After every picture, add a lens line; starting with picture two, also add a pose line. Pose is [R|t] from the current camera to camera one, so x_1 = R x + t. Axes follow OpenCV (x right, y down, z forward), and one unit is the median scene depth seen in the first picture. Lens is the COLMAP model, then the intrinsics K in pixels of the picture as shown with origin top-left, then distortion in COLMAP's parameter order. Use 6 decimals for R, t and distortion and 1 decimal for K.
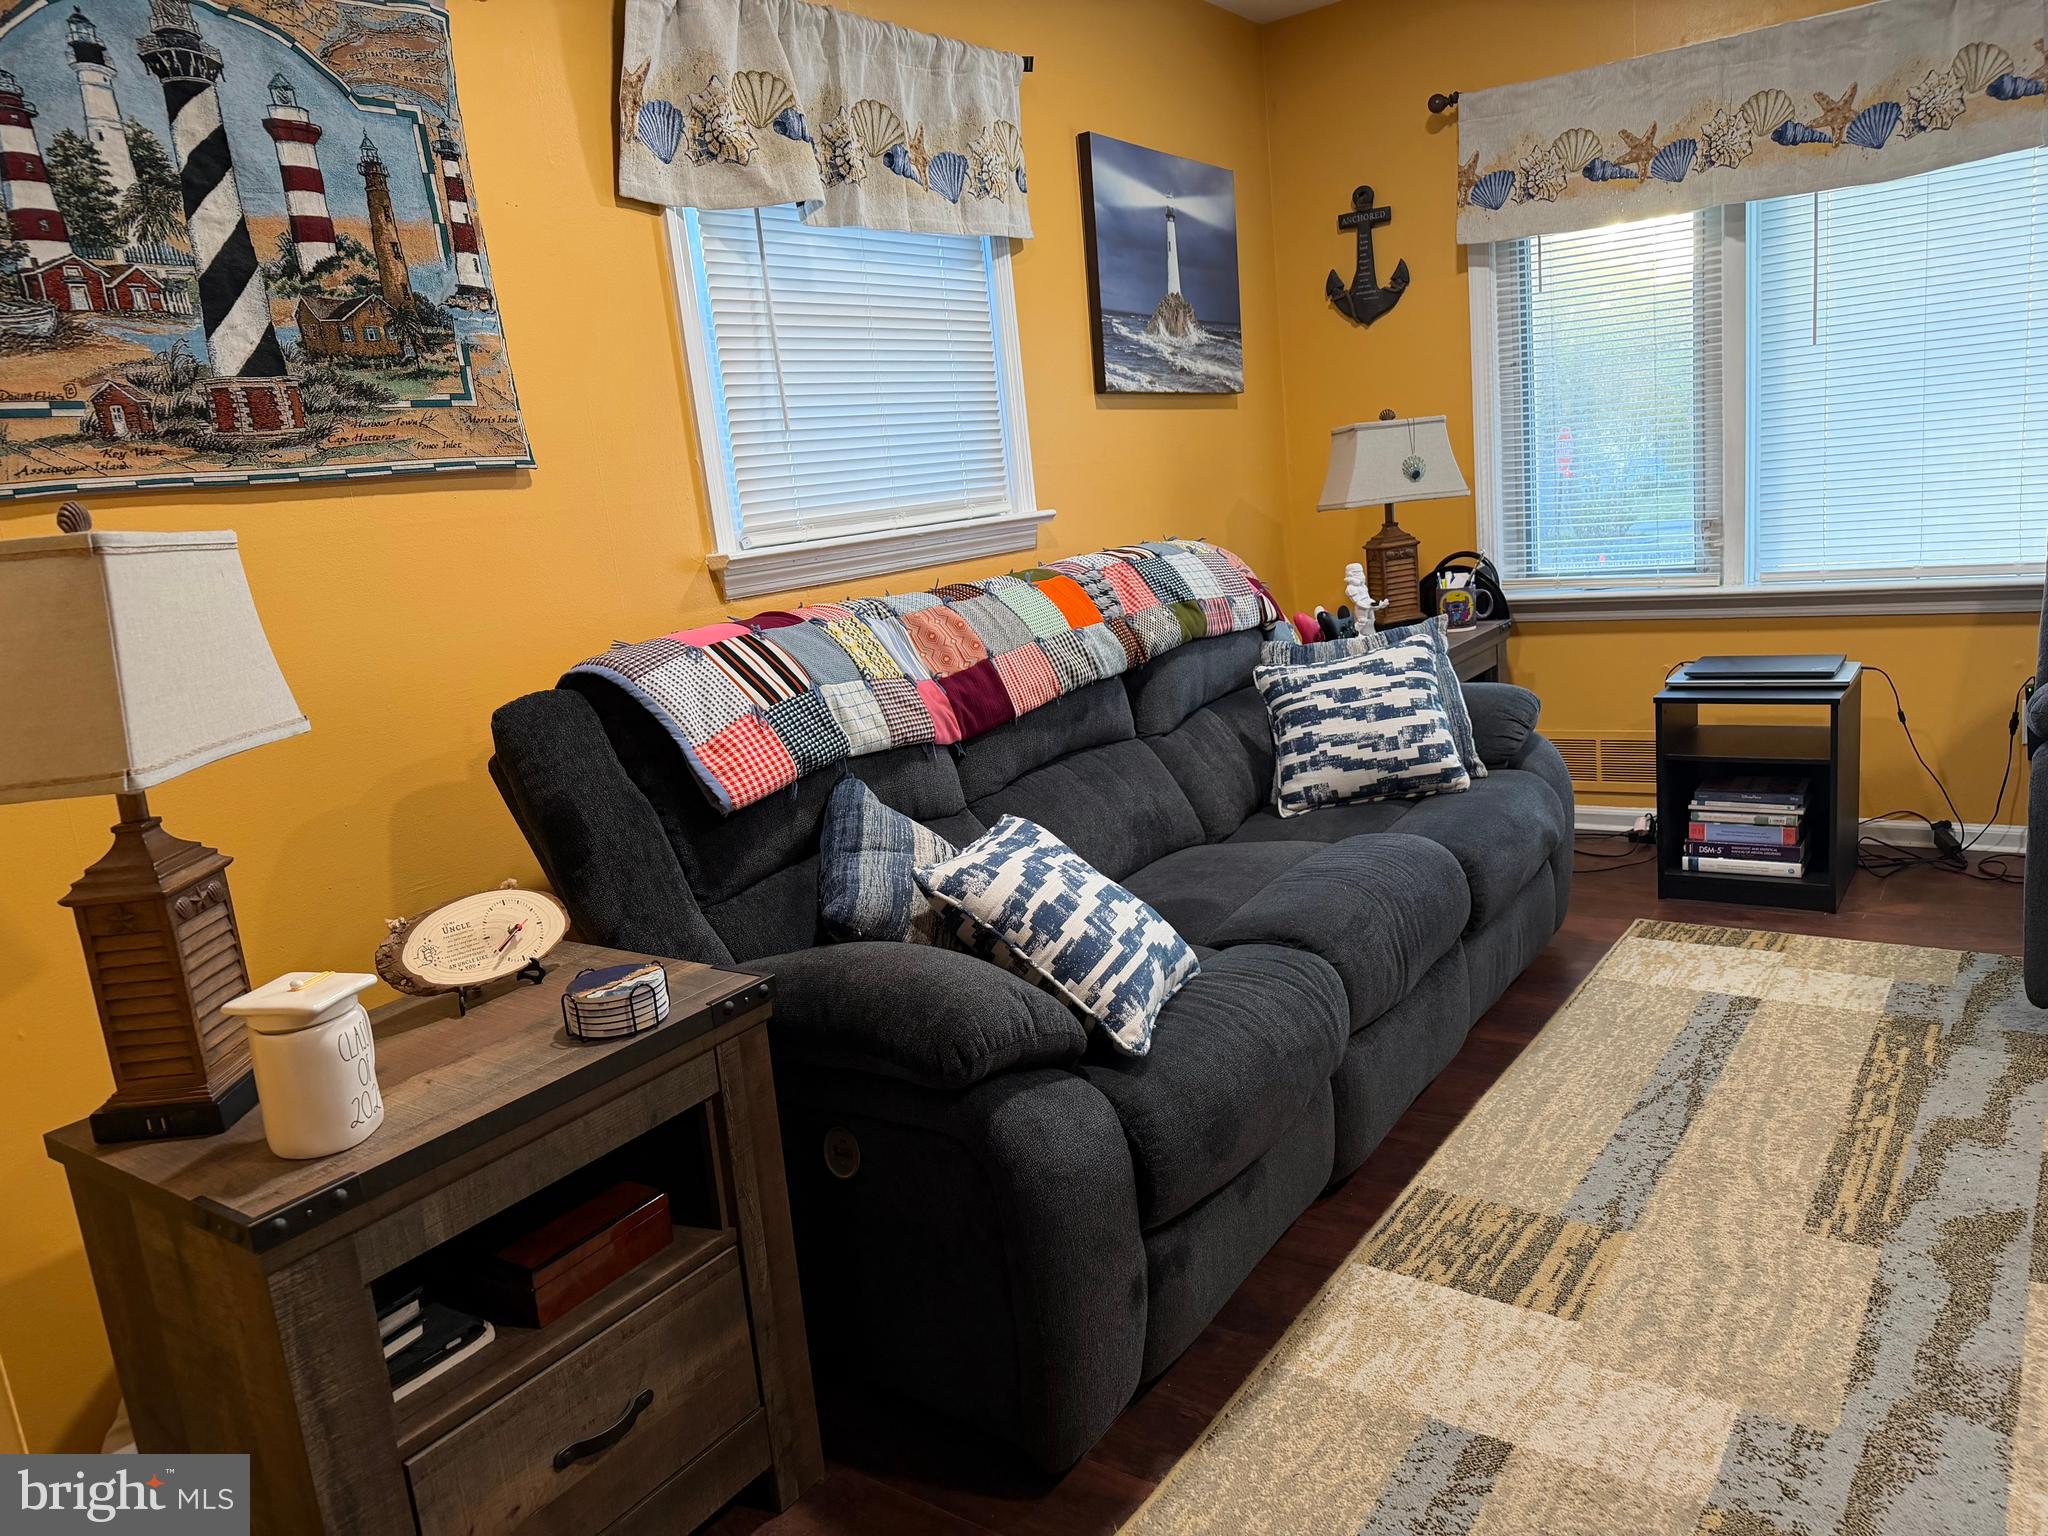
lens RADIAL K [[1448.8, 0, 1019.7], [0, 1448.8, 771.8], [0, 0, 1]] dist [0.058214, -0.065355]
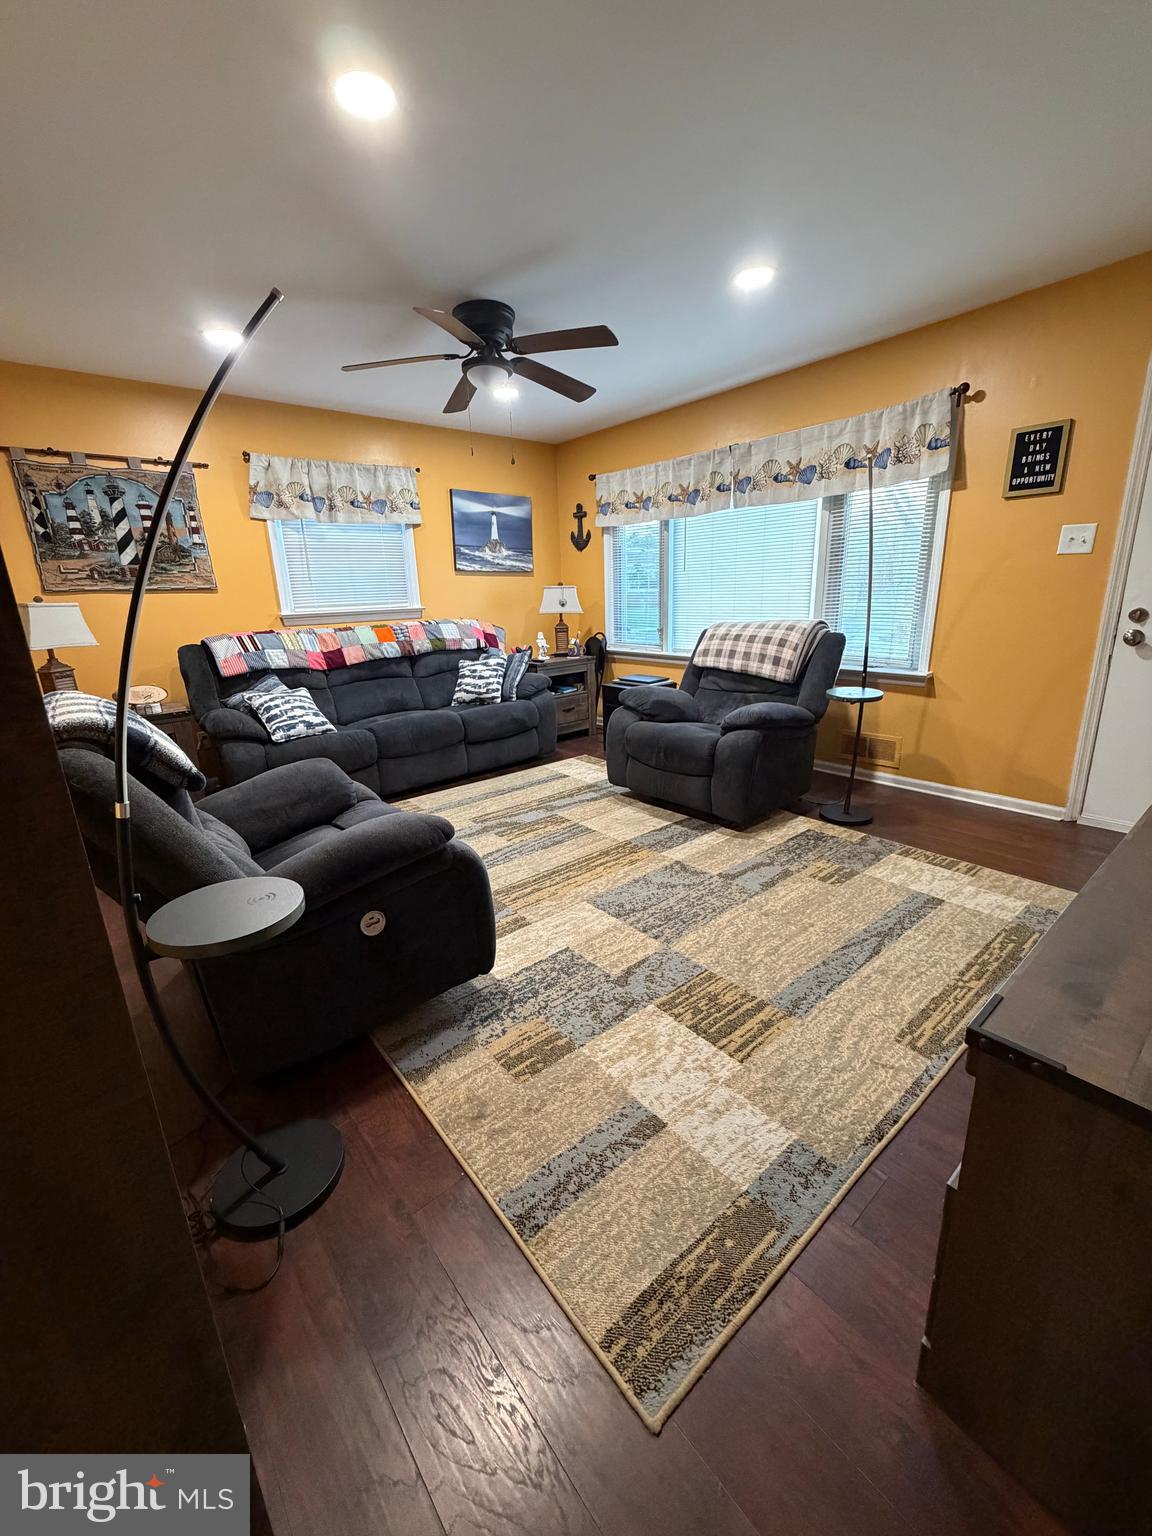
lens RADIAL K [[611.9, 0, 573.6], [0, 611.9, 763.7], [0, 0, 1]] dist [-0.001112, 0.000121]
pose [[0.964900, 0.134988, -0.225271, 0.928211], [-0.113818, 0.987989, 0.104513, -0.019171], [0.236673, -0.075205, 0.968674, -0.371957]]
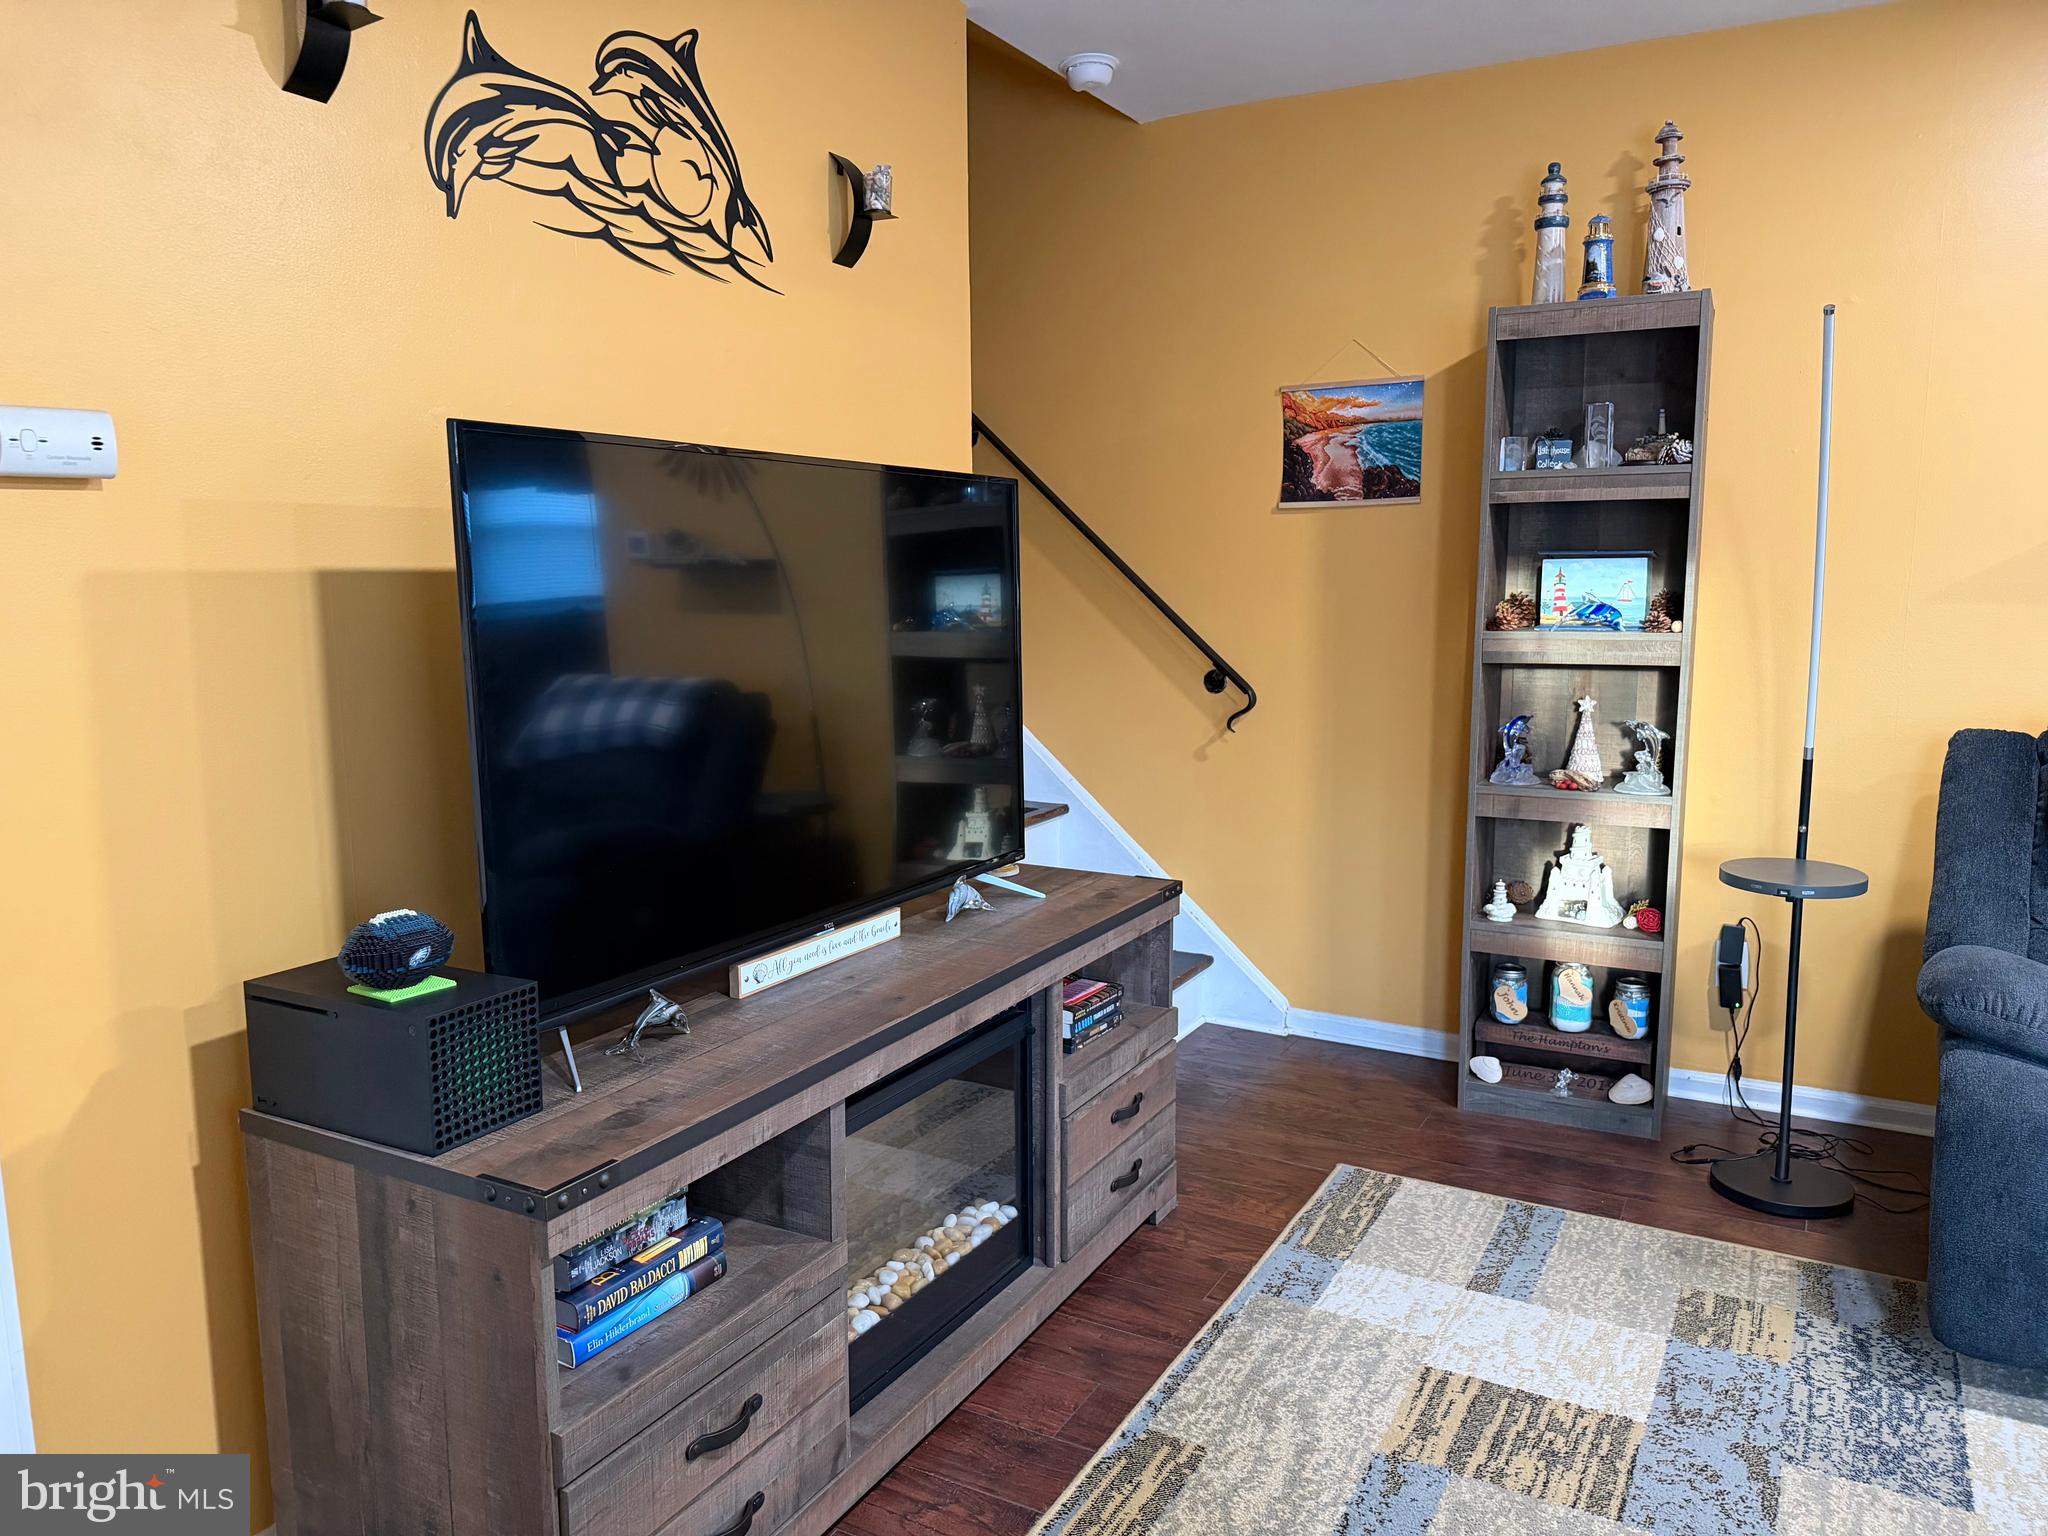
lens RADIAL K [[1448.8, 0, 1019.7], [0, 1448.8, 771.8], [0, 0, 1]] dist [0.058214, -0.065355]
pose [[-0.987599, 0.124235, -0.095985, 1.275159], [0.083611, 0.933685, 0.348197, -0.345020], [0.132878, 0.335854, -0.932494, 0.903862]]
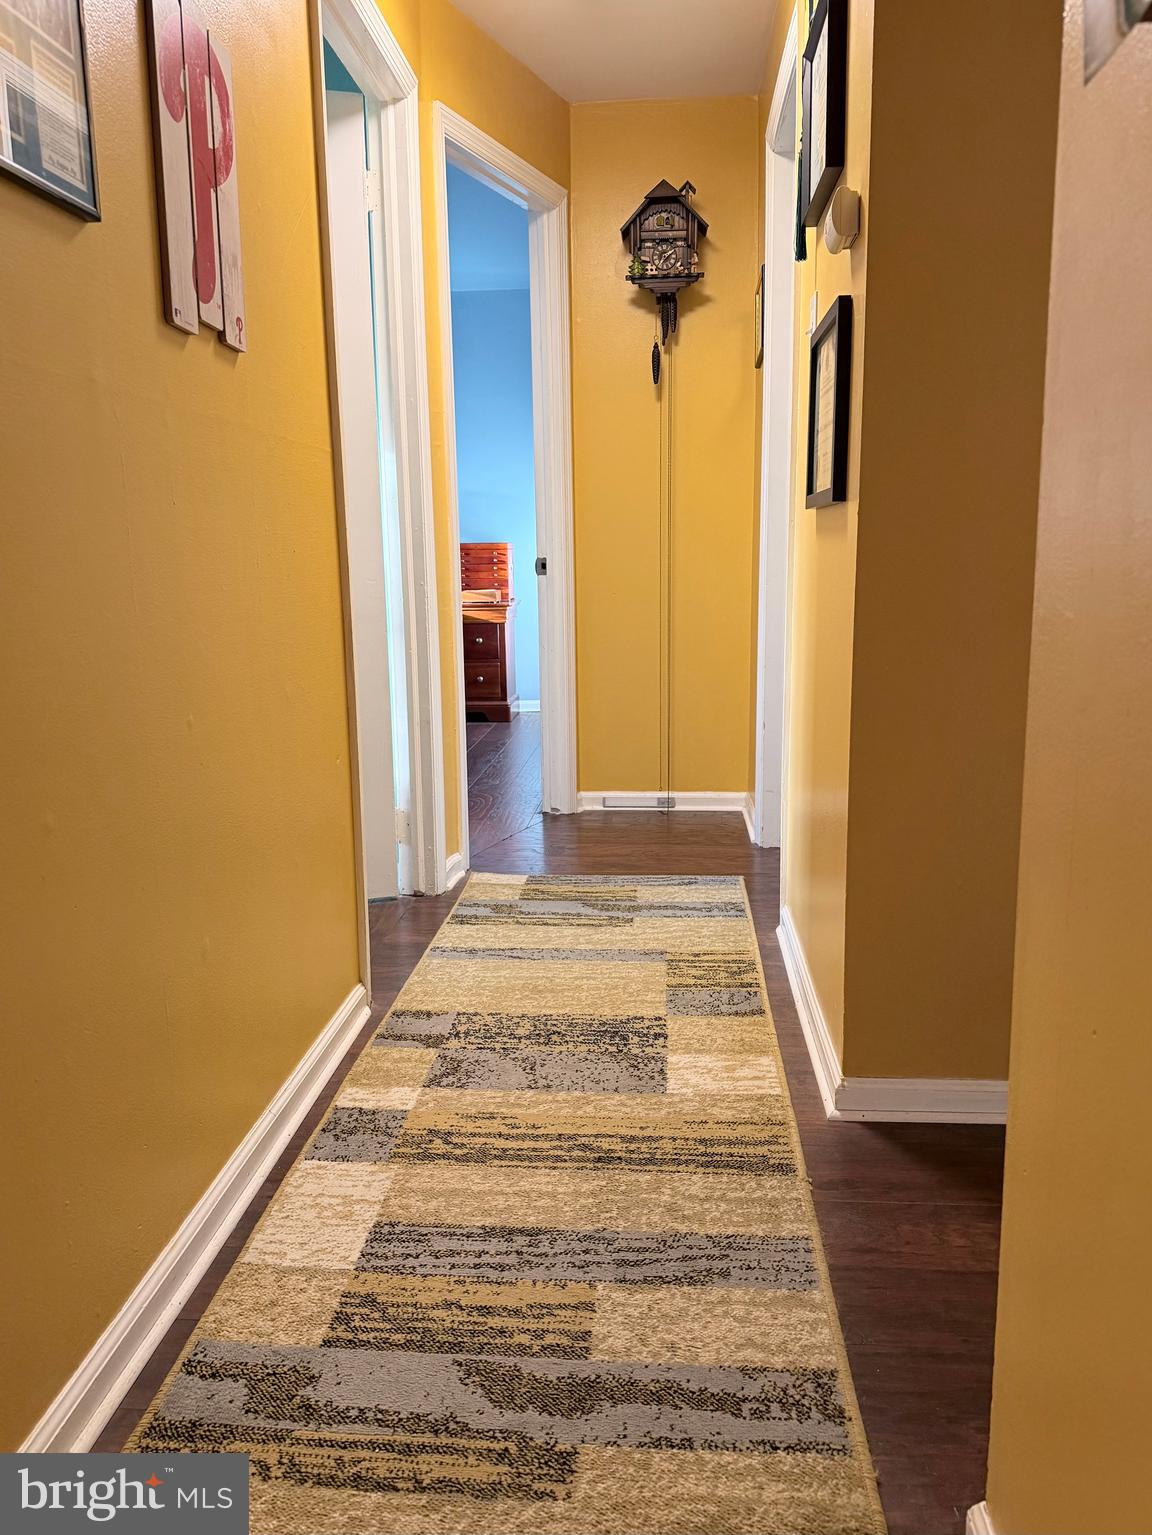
lens RADIAL K [[1155.6, 0, 576.0], [0, 1155.6, 767.5], [0, 0, 1]] dist [-0.000106, -0.086608]
pose [[-0.519011, -0.040953, 0.853786, -0.013958], [0.241197, 0.951244, 0.192249, -0.180970], [-0.820032, 0.305710, -0.483828, 0.970054]]
